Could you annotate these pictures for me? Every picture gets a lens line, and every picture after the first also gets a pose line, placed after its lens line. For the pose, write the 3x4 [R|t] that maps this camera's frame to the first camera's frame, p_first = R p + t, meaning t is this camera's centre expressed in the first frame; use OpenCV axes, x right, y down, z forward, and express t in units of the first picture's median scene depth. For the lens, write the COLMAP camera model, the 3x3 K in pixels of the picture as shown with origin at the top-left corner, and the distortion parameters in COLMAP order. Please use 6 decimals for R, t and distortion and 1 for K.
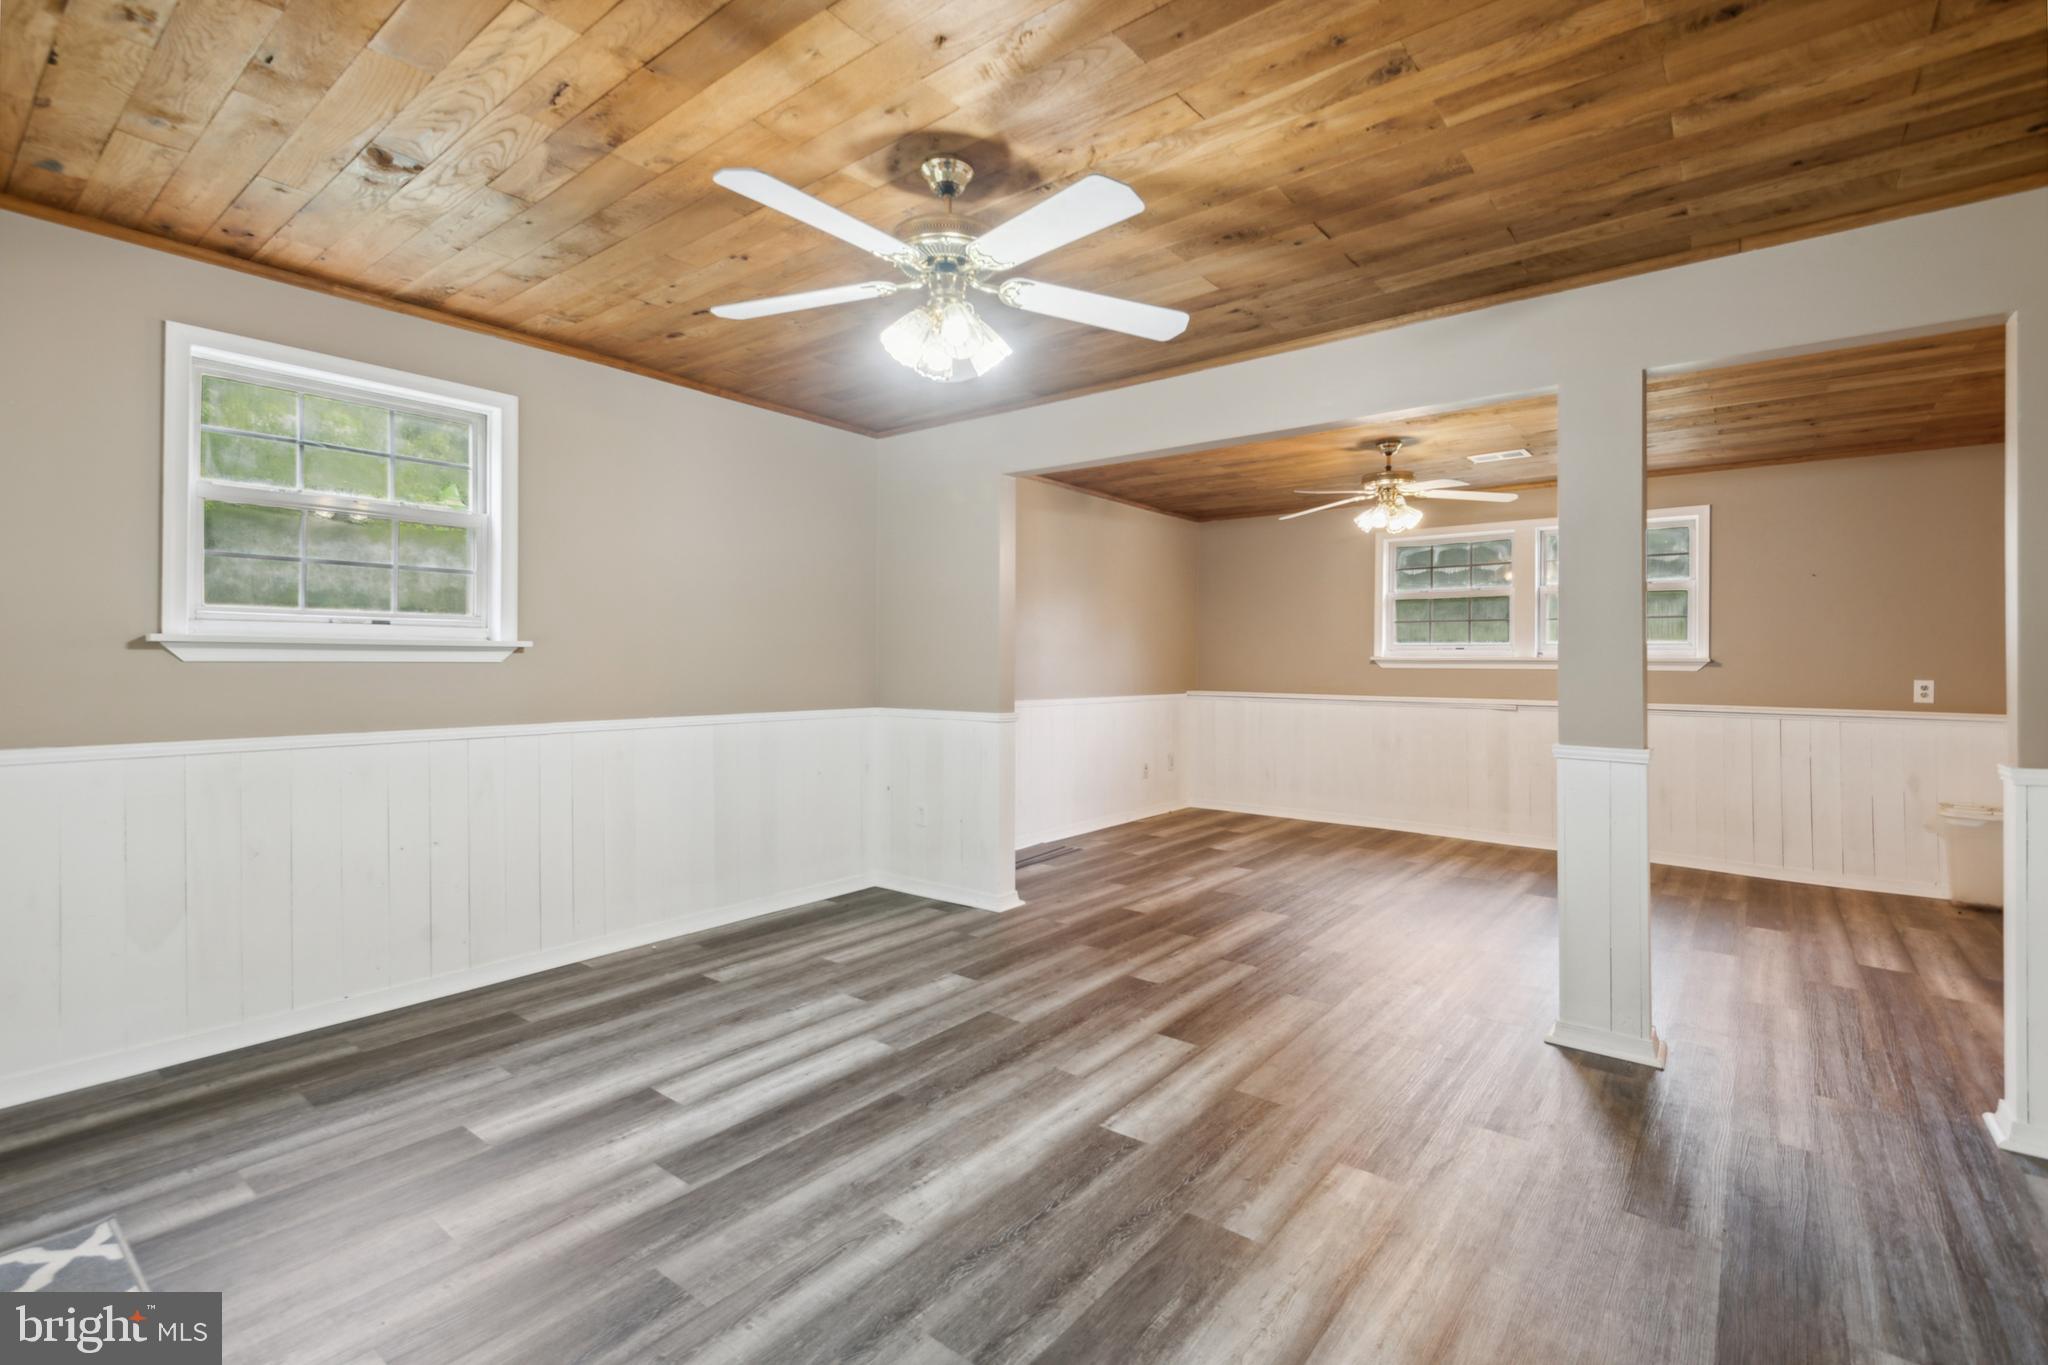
lens RADIAL K [[932.5, 0, 1030.8], [0, 932.5, 666.9], [0, 0, 1]] dist [0.030458, -0.013635]
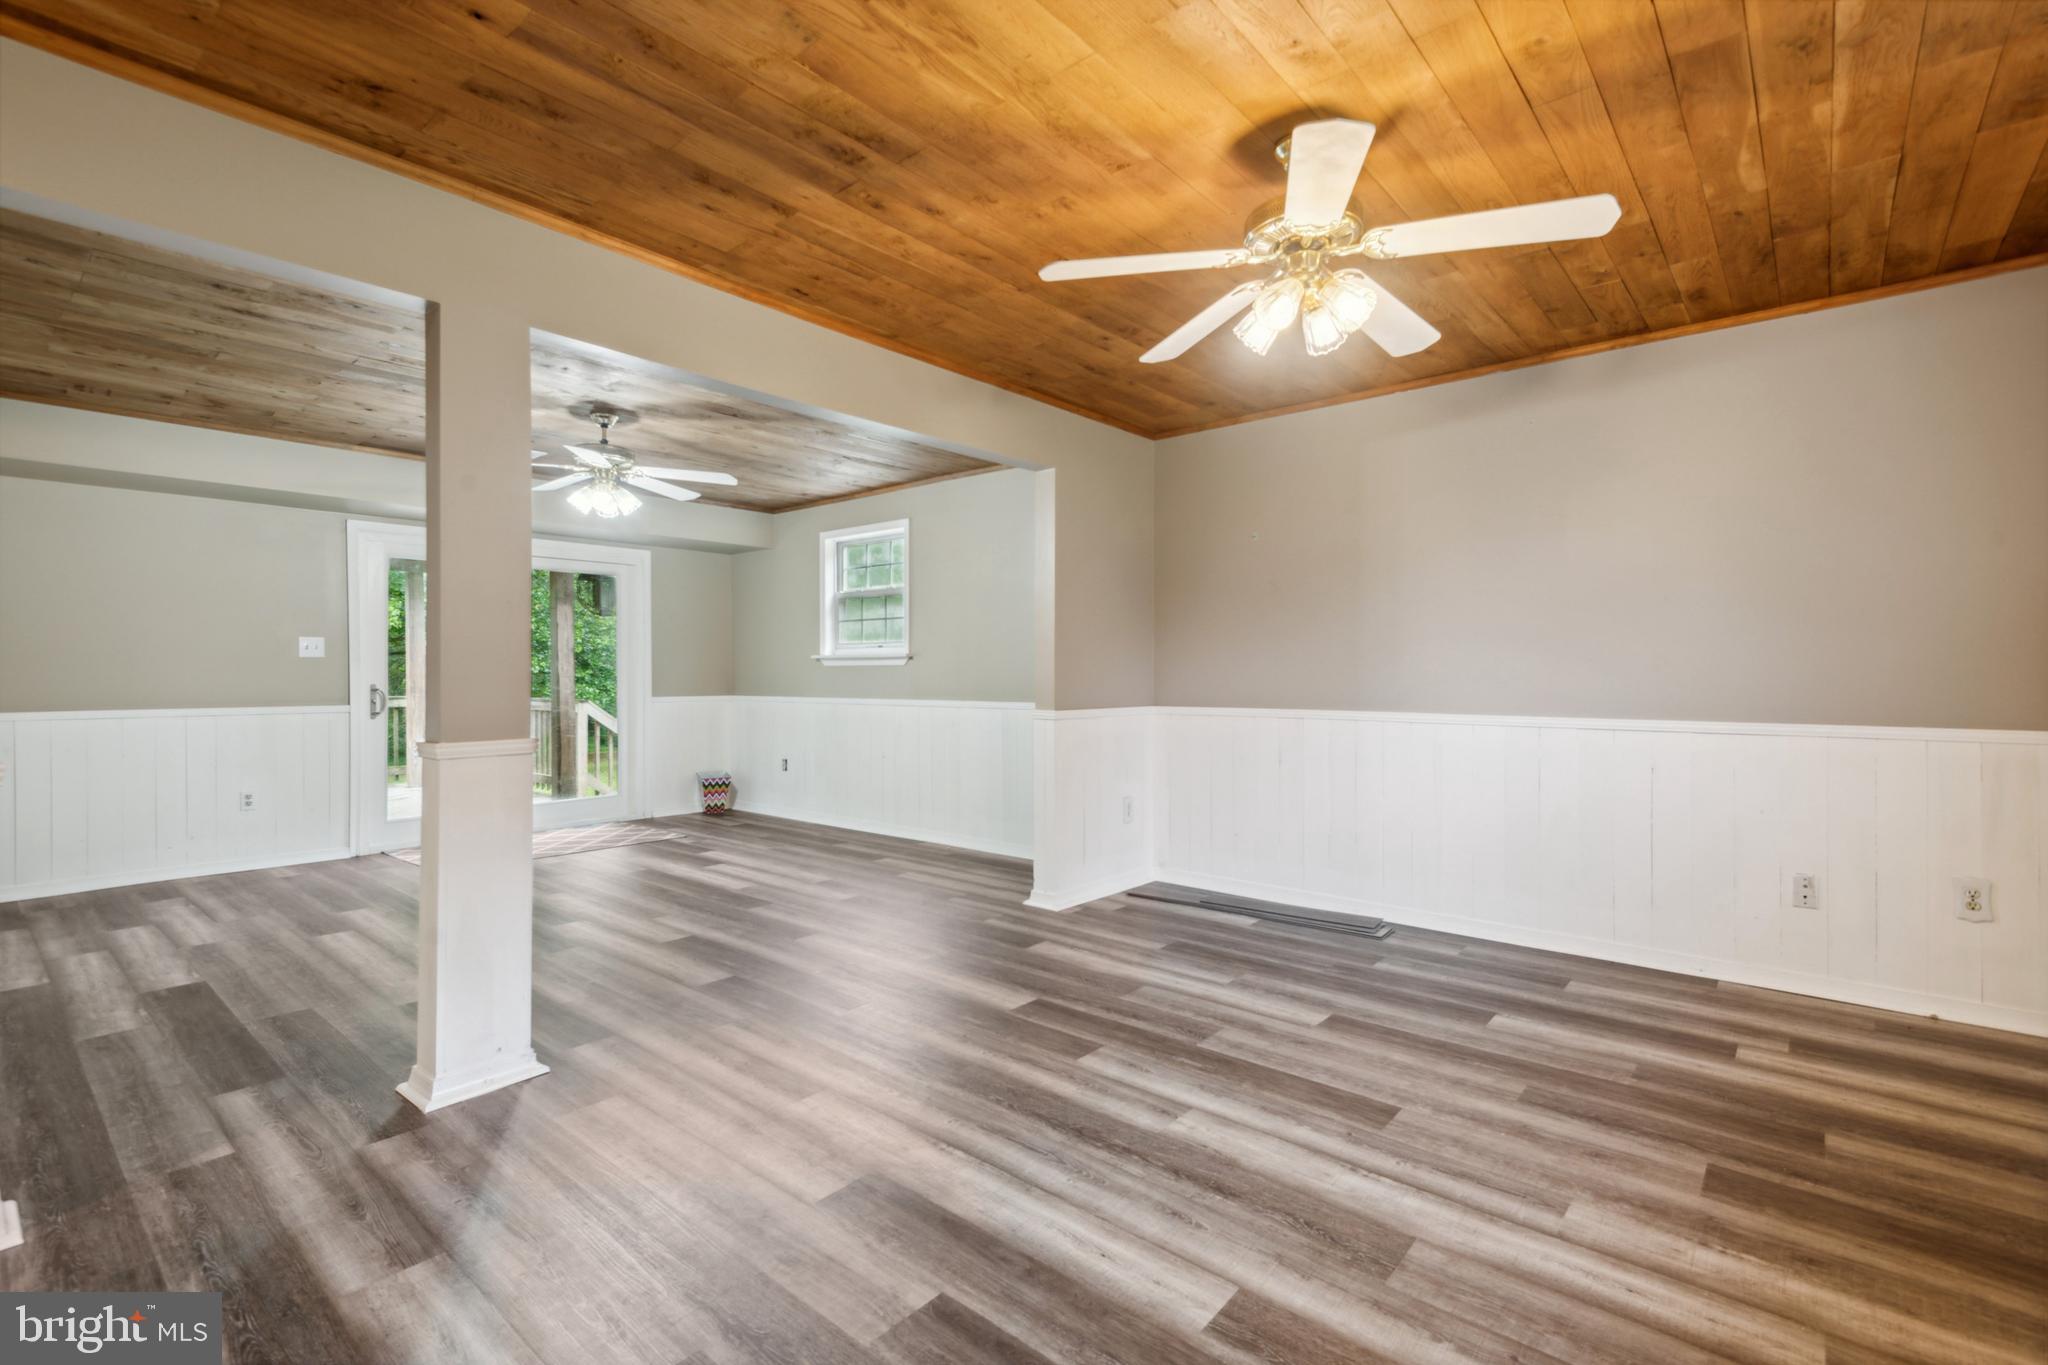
lens RADIAL K [[932.5, 0, 1023.0], [0, 932.5, 648.3], [0, 0, 1]] dist [0.030458, -0.013635]
pose [[-0.033741, -0.031846, -0.998923, 1.750120], [-0.003893, 0.999489, -0.031732, 0.028930], [0.999423, 0.002818, -0.033847, 1.815744]]
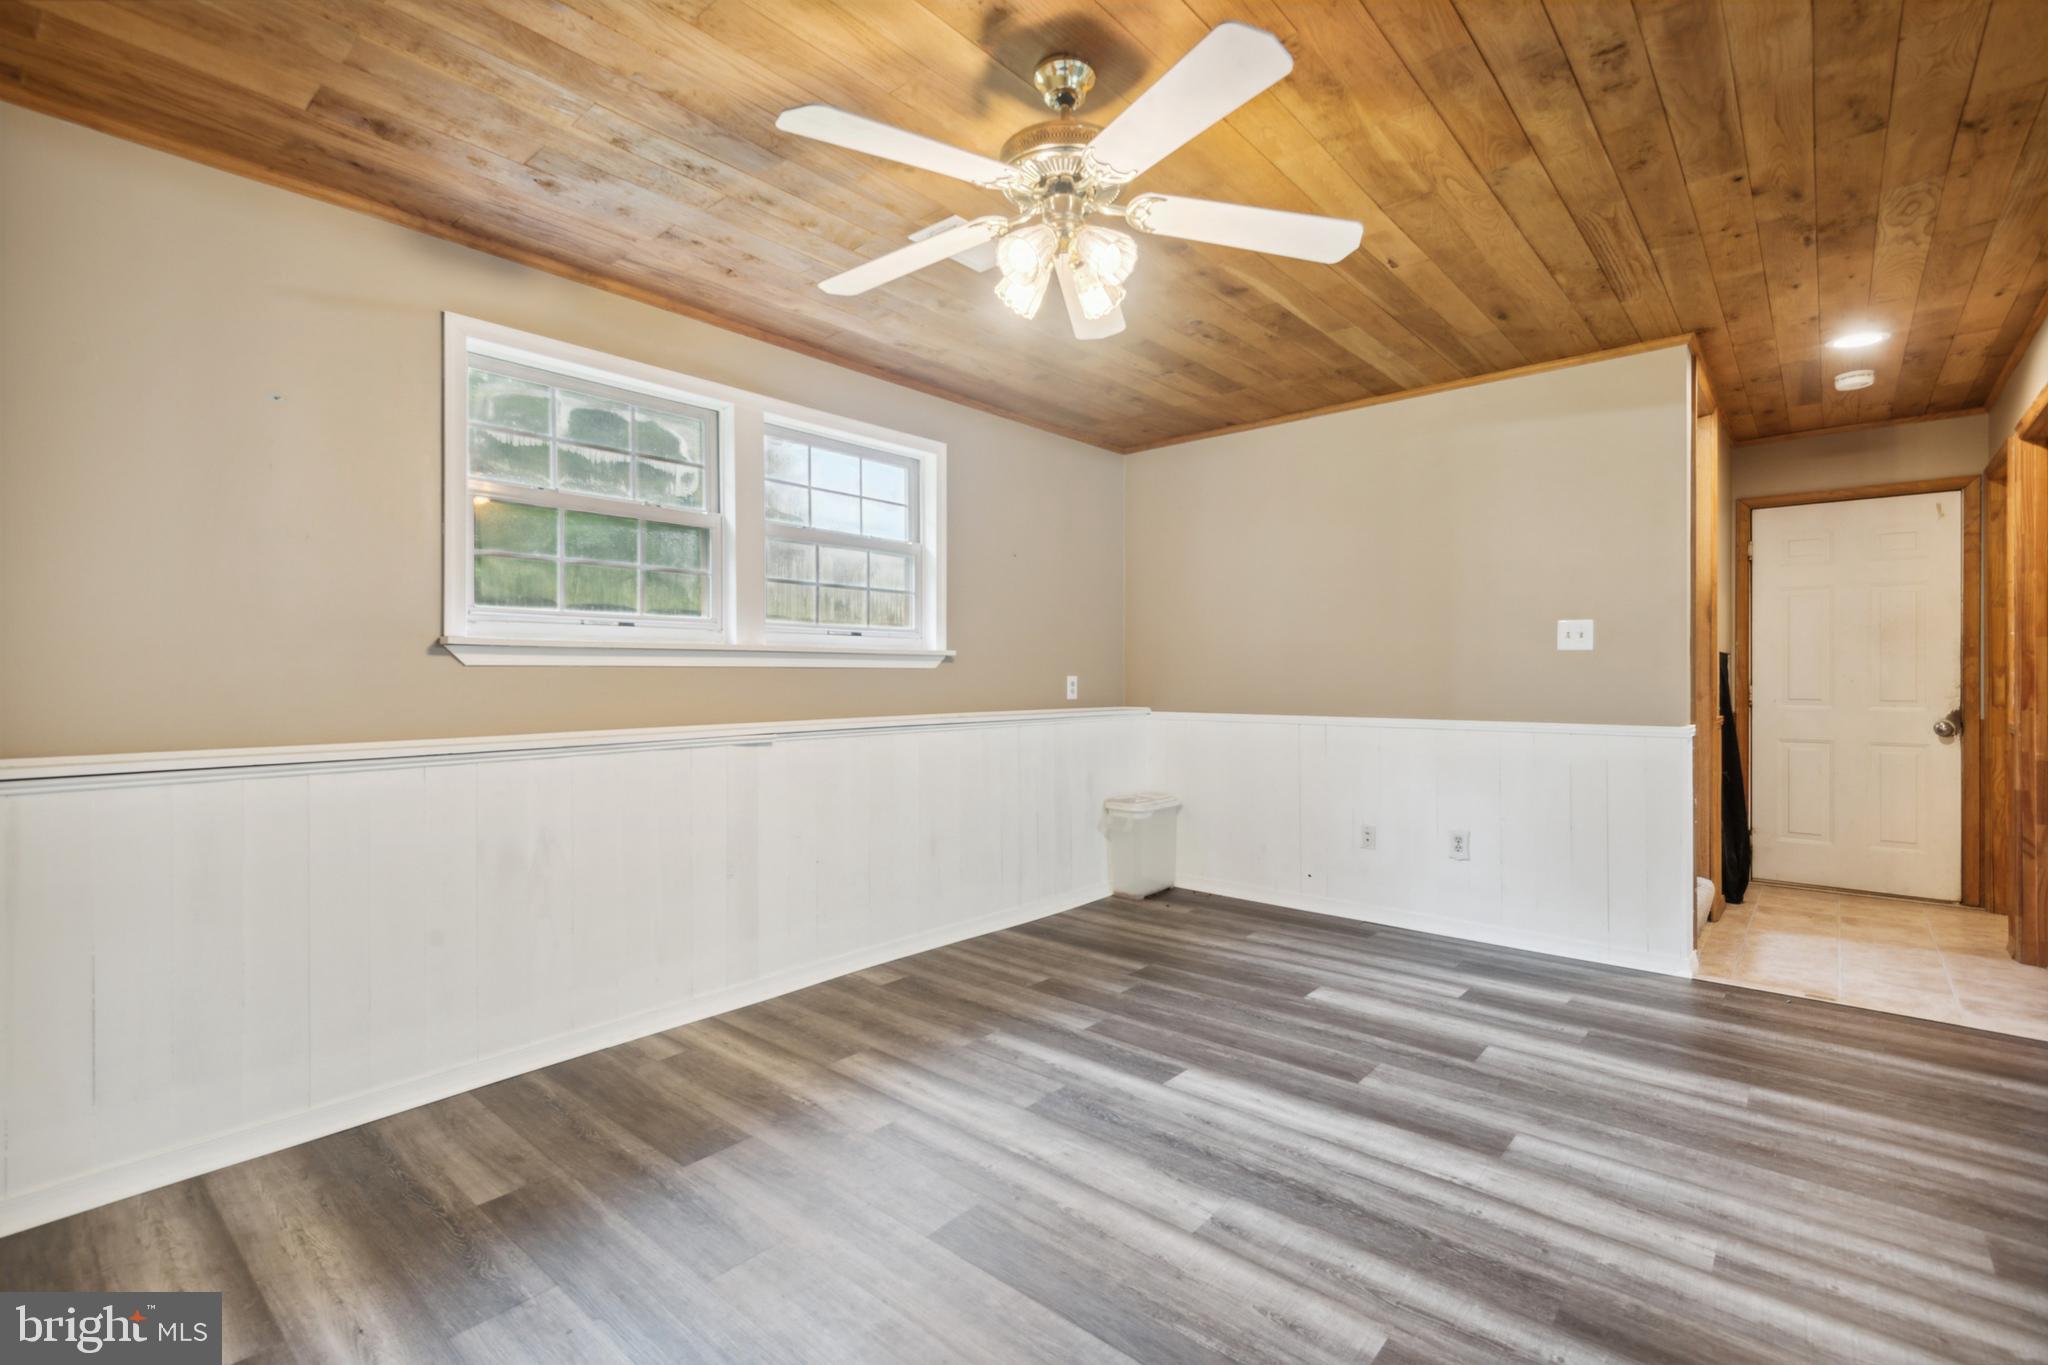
lens RADIAL K [[932.5, 0, 1005.3], [0, 932.5, 660.5], [0, 0, 1]] dist [0.030458, -0.013635]
pose [[0.056578, 0.004109, 0.998390, -0.017719], [0.003699, 0.999984, -0.004325, 0.004709], [-0.998391, 0.003938, 0.056562, 2.066598]]
